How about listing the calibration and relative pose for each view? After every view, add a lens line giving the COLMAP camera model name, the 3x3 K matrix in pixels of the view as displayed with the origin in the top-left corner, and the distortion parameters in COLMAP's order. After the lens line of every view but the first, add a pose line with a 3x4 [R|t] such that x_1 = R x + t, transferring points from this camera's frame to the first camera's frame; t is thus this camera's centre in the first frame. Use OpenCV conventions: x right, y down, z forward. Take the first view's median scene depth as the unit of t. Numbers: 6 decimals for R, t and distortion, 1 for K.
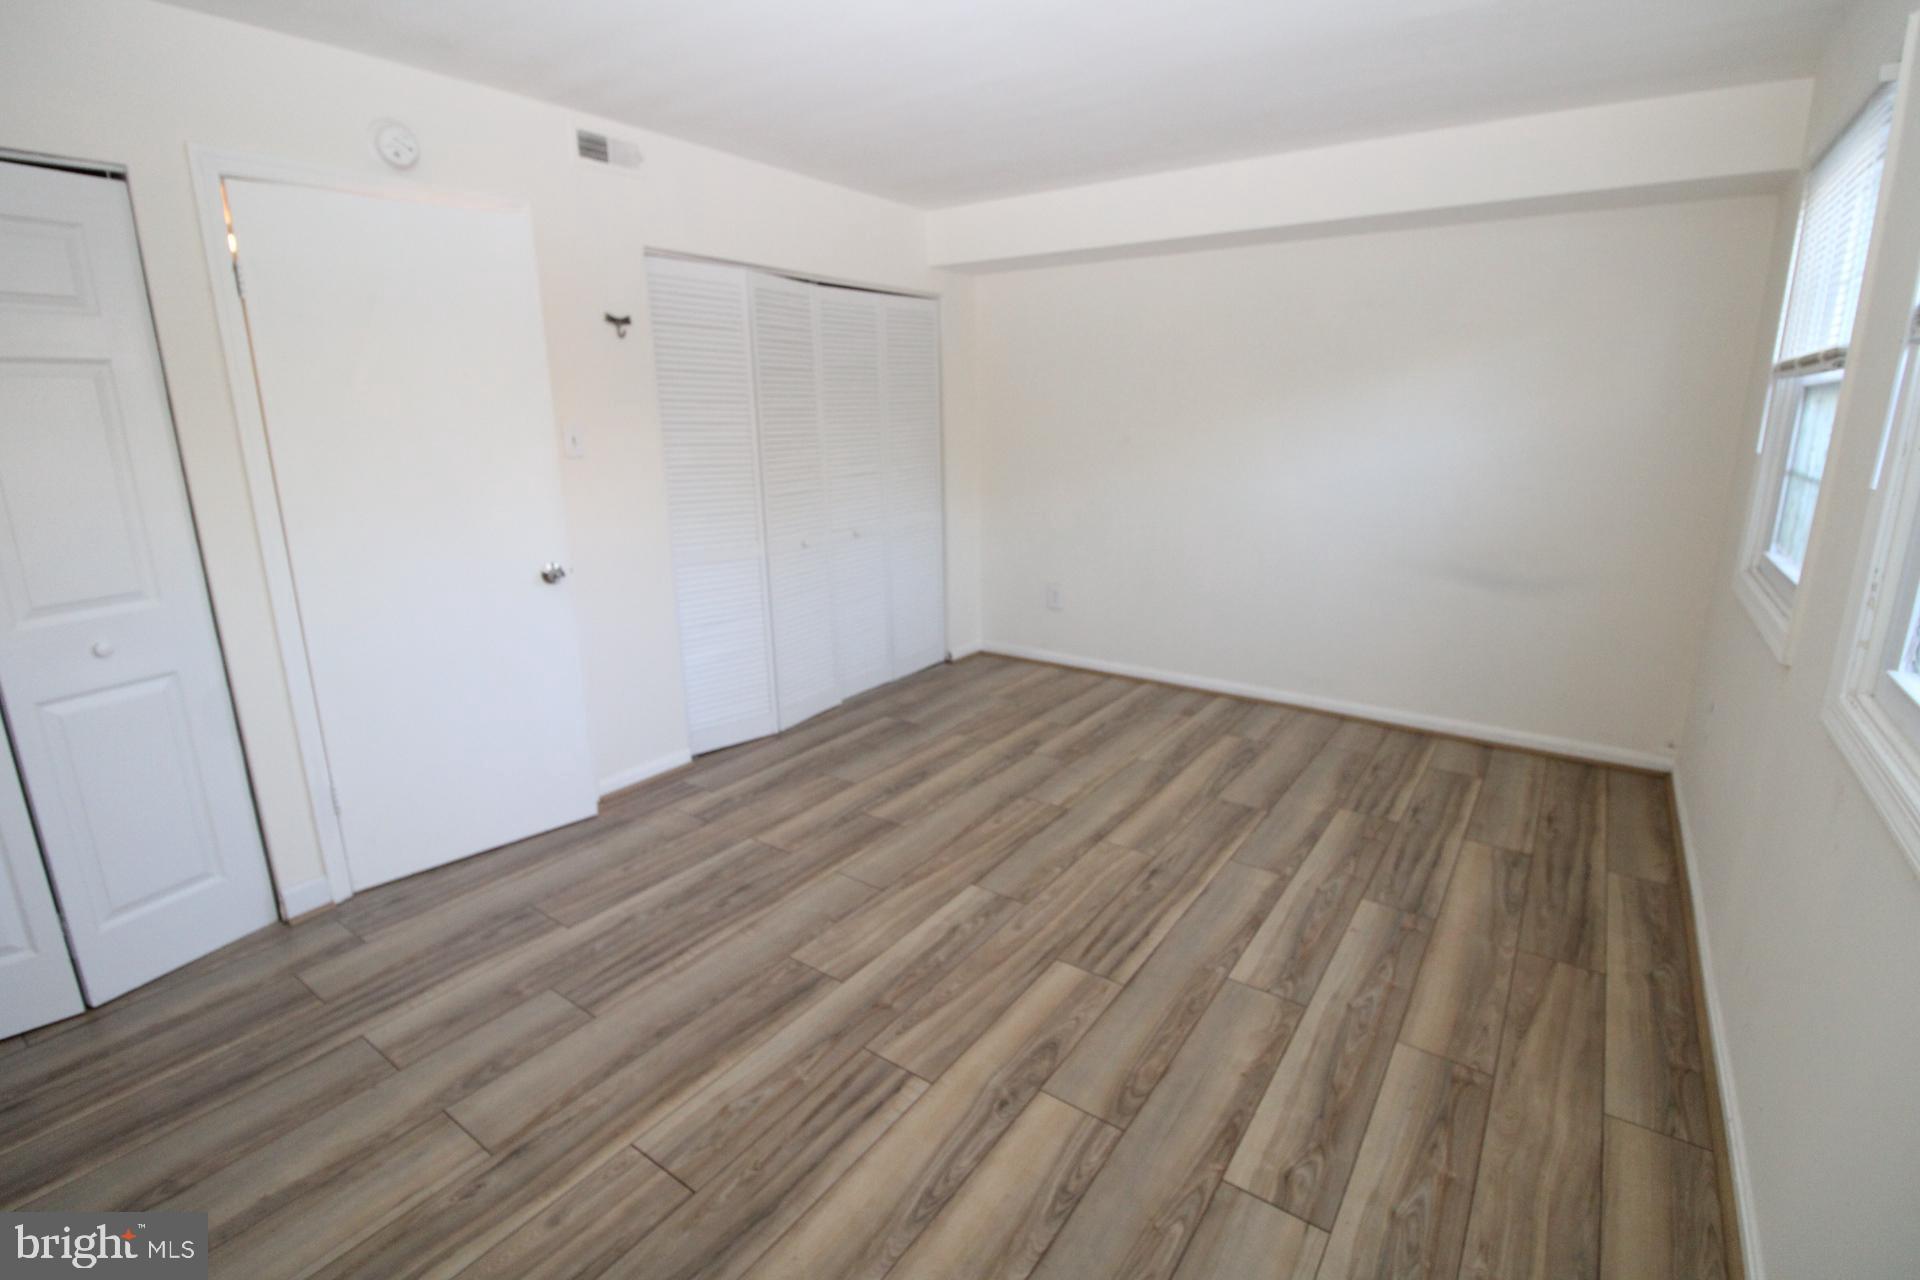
lens RADIAL K [[888.2, 0, 976.8], [0, 888.2, 621.8], [0, 0, 1]] dist [0.002273, -0.014705]
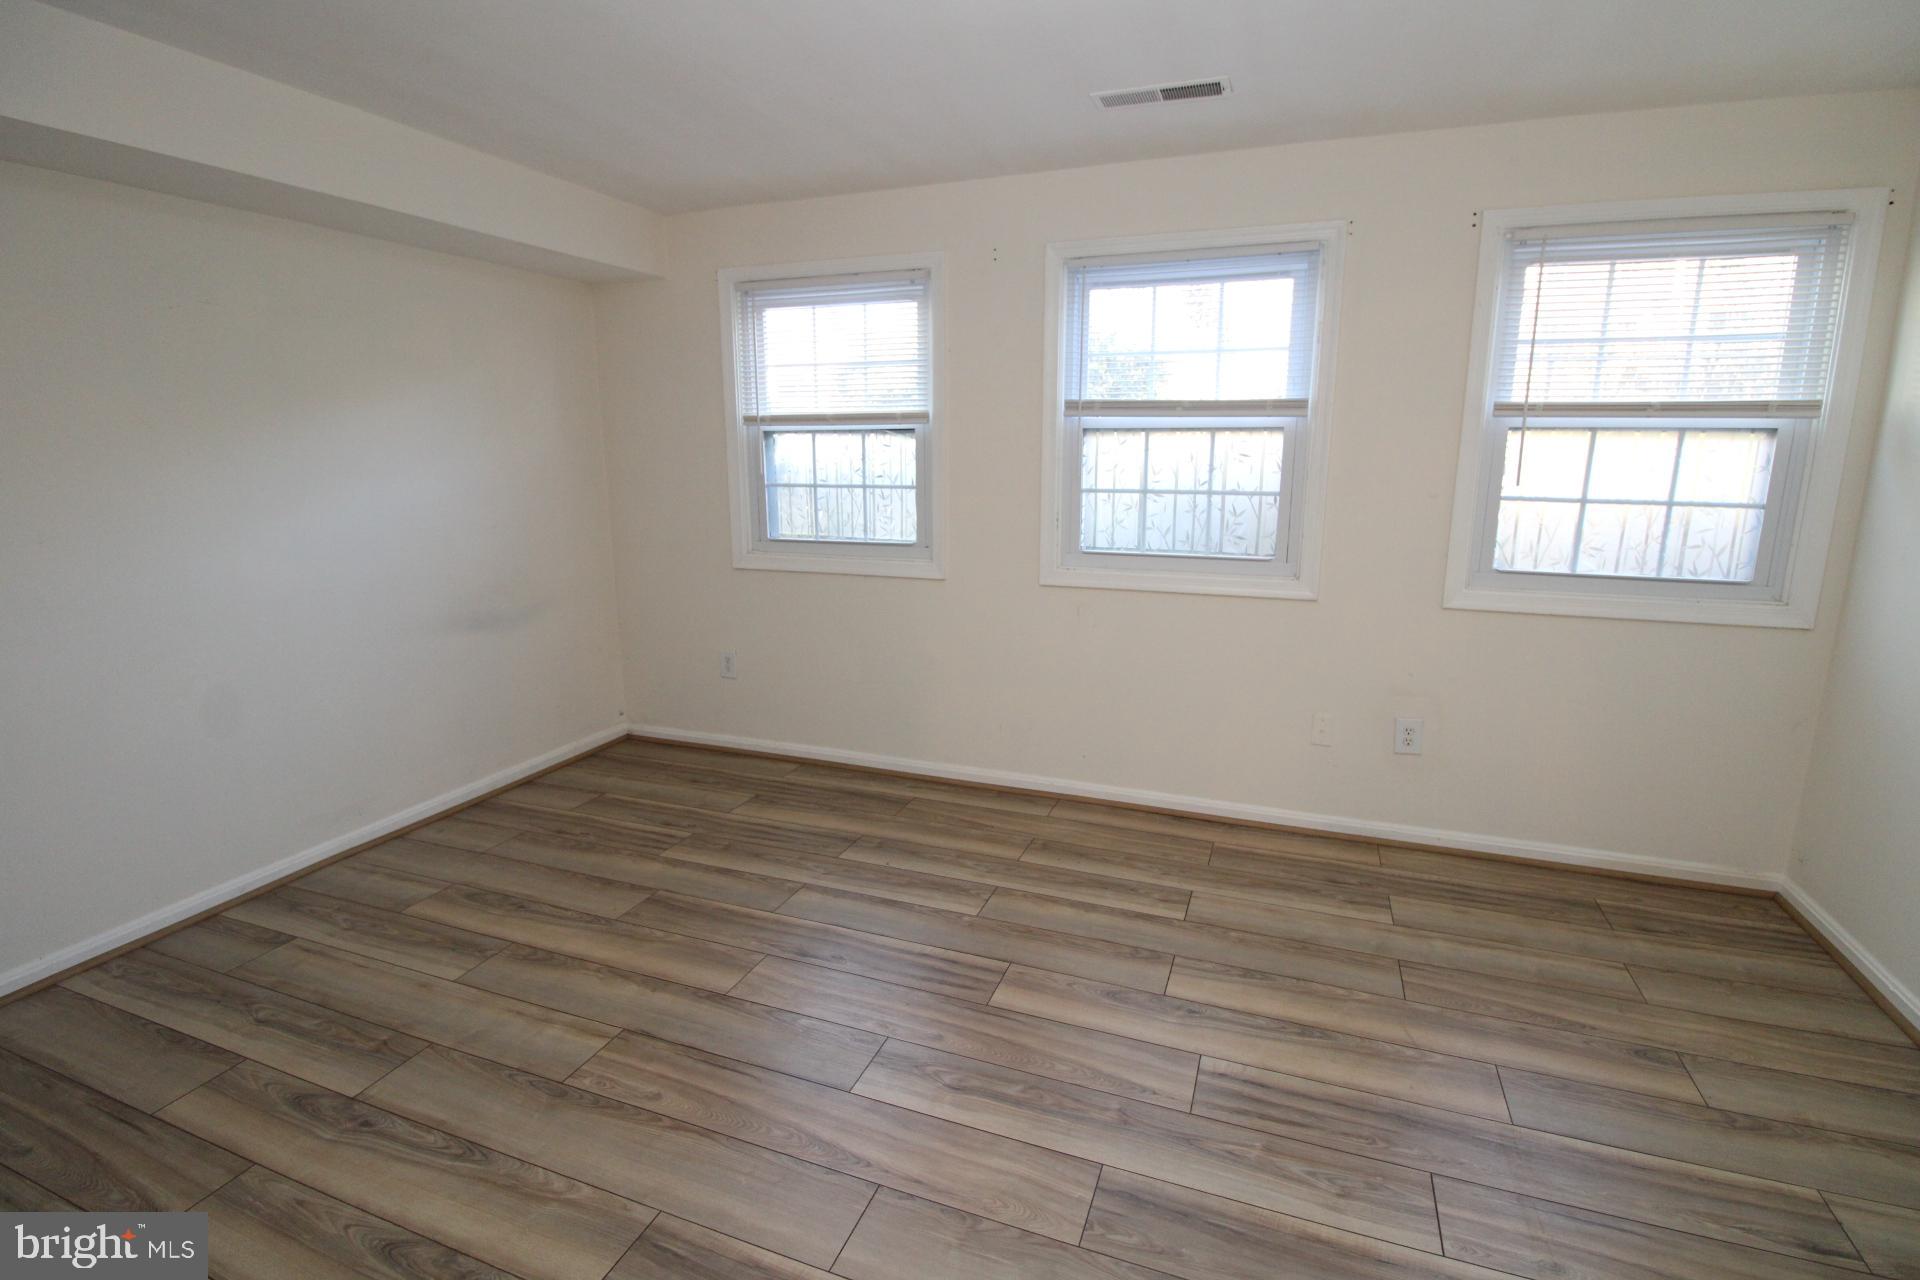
lens RADIAL K [[888.2, 0, 976.8], [0, 888.2, 621.8], [0, 0, 1]] dist [0.002273, -0.014705]
pose [[-0.253605, -0.182081, 0.950016, -0.688106], [0.229436, 0.942775, 0.241941, -0.229639], [-0.939704, 0.279325, -0.197317, 0.993927]]
